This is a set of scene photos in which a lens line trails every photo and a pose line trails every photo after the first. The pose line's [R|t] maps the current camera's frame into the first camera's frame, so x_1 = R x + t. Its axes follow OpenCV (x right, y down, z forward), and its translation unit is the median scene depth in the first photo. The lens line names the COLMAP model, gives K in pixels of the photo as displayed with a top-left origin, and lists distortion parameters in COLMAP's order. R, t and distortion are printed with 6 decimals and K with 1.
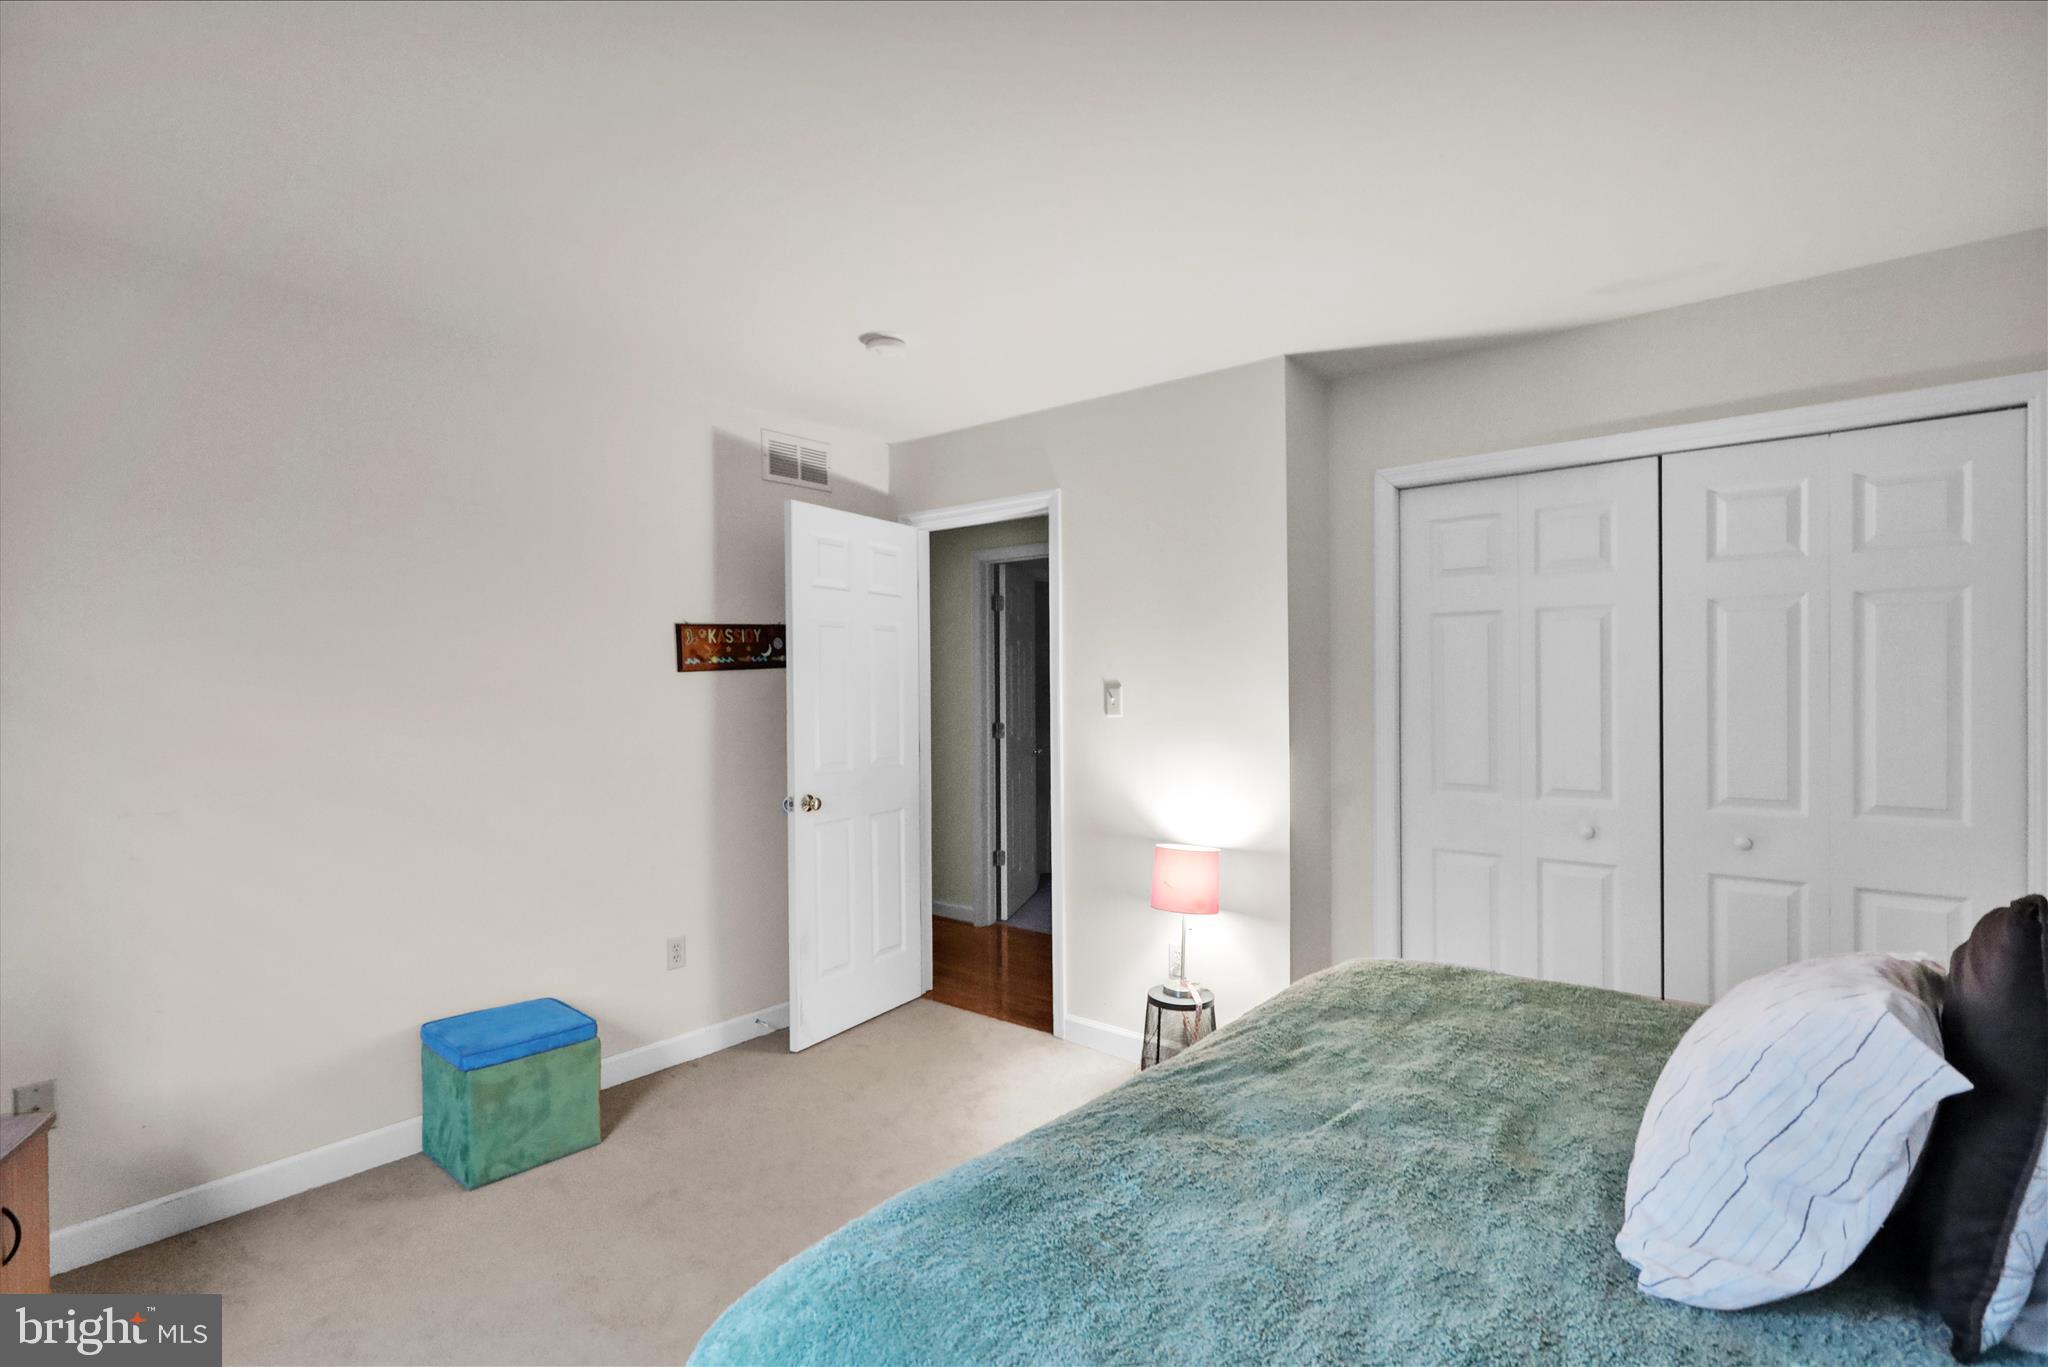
lens RADIAL K [[945.4, 0, 1024.0], [0, 945.4, 683.5], [0, 0, 1]] dist [0.000970, 0.000074]
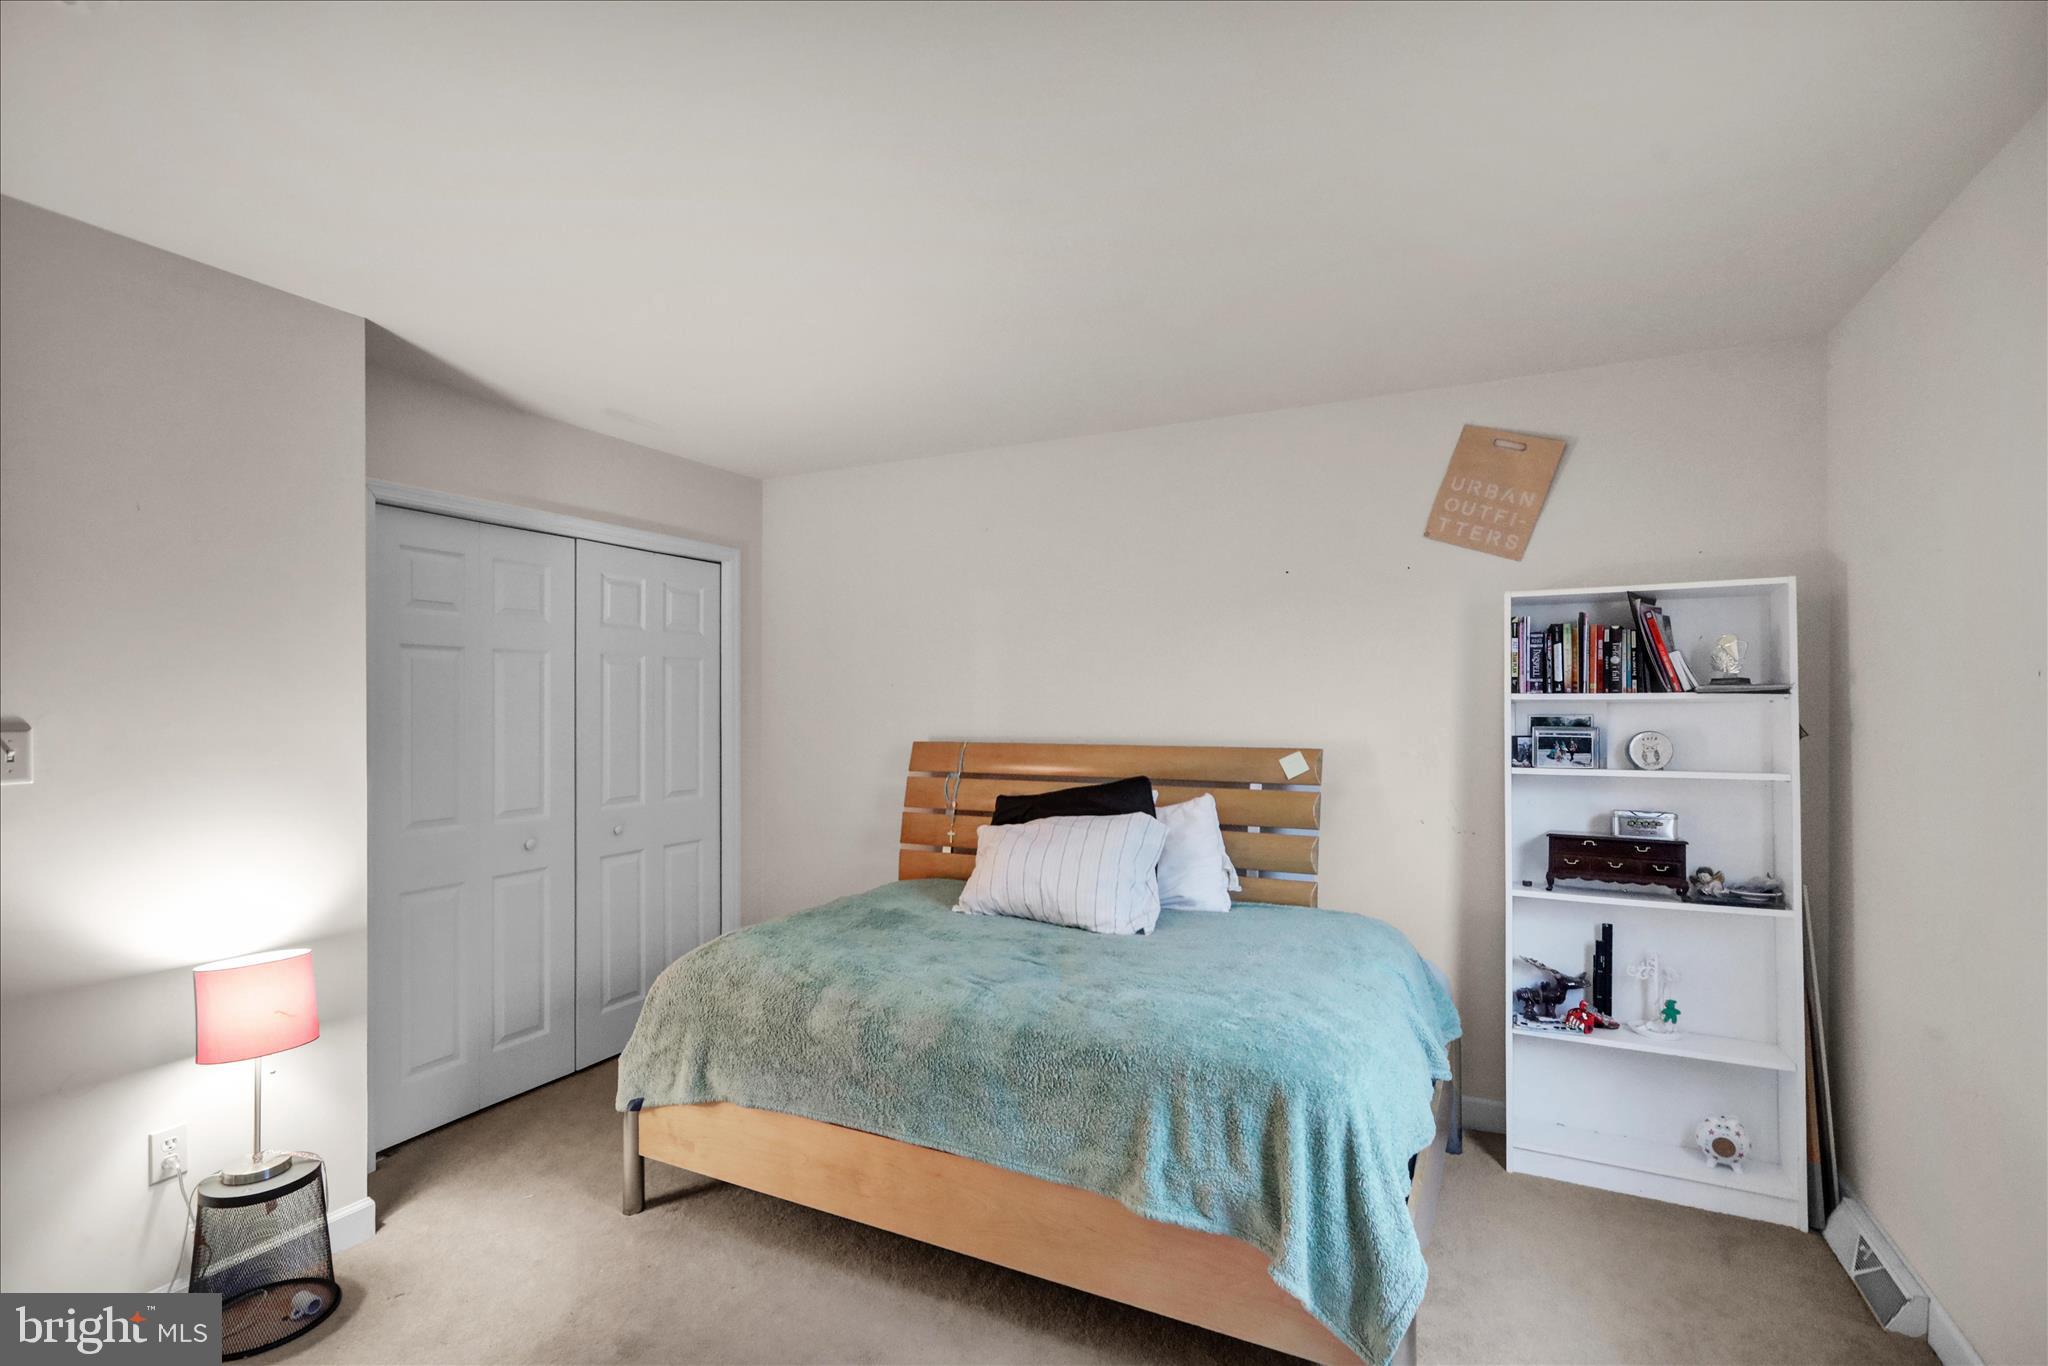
lens RADIAL K [[945.4, 0, 1024.0], [0, 945.4, 683.0], [0, 0, 1]] dist [0.000970, 0.000074]
pose [[-0.236892, 0.027548, 0.971145, -0.738317], [0.007385, 0.999620, -0.026554, -0.007048], [-0.971508, 0.000882, -0.237006, 0.737267]]
